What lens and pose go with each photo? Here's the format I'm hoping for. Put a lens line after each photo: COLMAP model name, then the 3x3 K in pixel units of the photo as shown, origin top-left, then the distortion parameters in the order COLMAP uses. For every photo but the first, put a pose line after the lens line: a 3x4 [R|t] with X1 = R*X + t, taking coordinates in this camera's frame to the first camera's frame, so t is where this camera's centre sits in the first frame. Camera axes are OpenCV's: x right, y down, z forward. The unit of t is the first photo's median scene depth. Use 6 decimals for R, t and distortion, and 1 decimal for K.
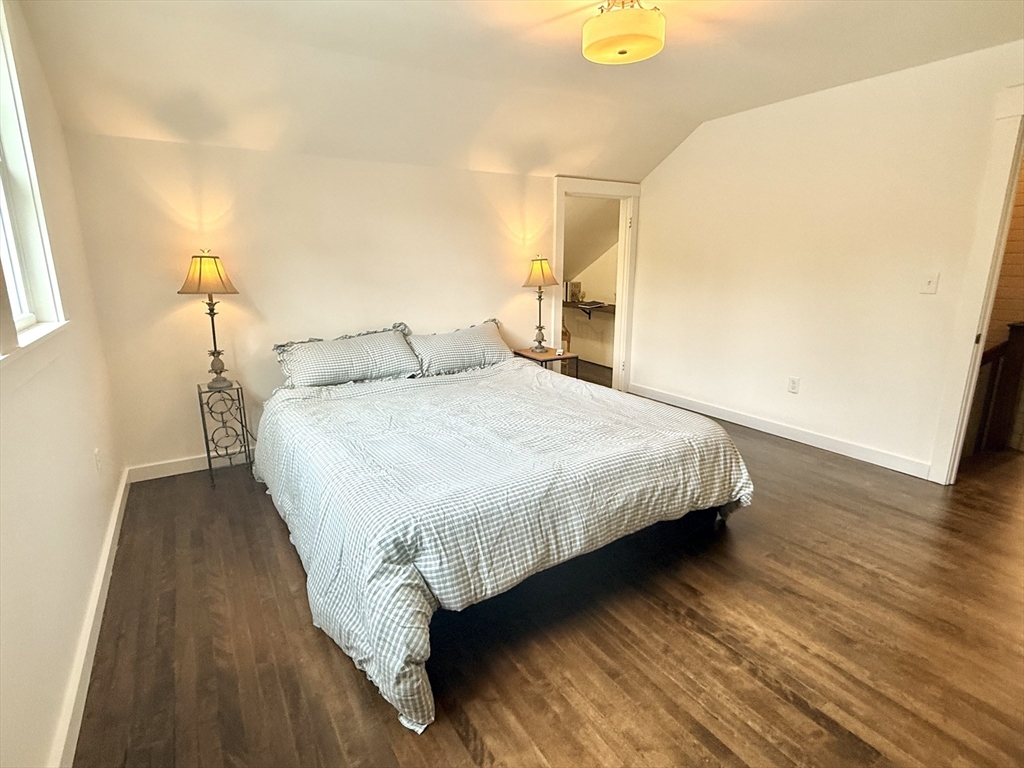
lens RADIAL K [[518.7, 0, 516.0], [0, 518.7, 379.8], [0, 0, 1]] dist [0.000266, 0.000324]
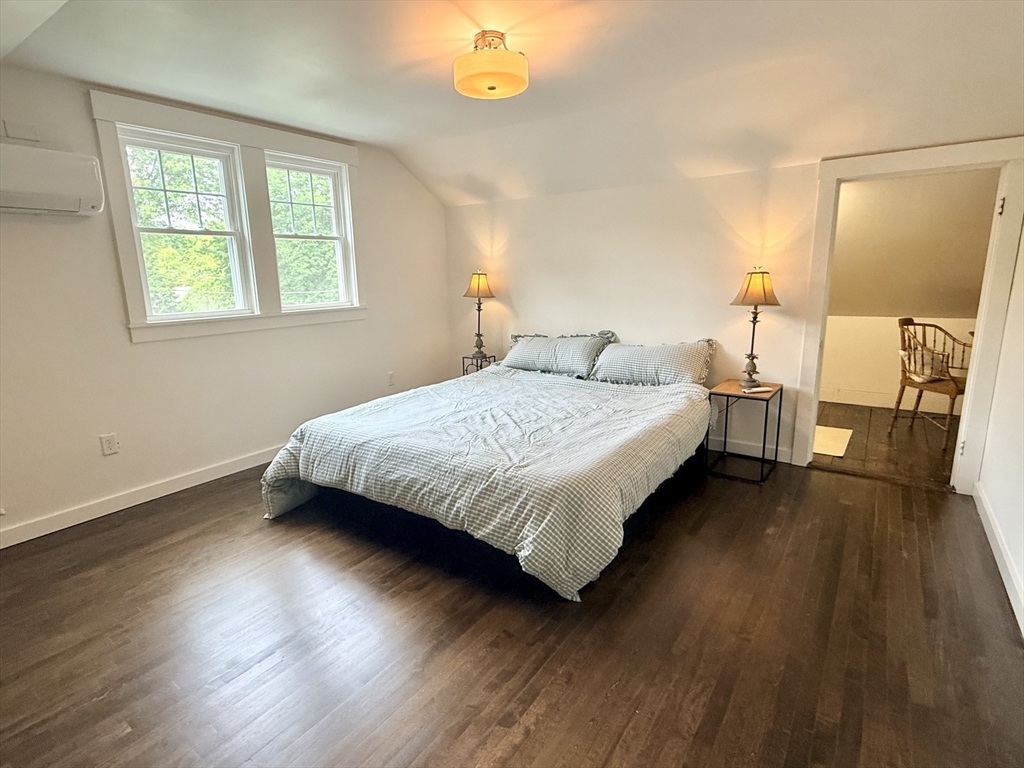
lens RADIAL K [[518.7, 0, 516.0], [0, 518.7, 379.8], [0, 0, 1]] dist [0.000266, 0.000324]
pose [[0.381209, 0.179259, -0.906943, 0.847680], [-0.197937, 0.974098, 0.109335, -0.106340], [0.903051, 0.137838, 0.406816, 0.455346]]
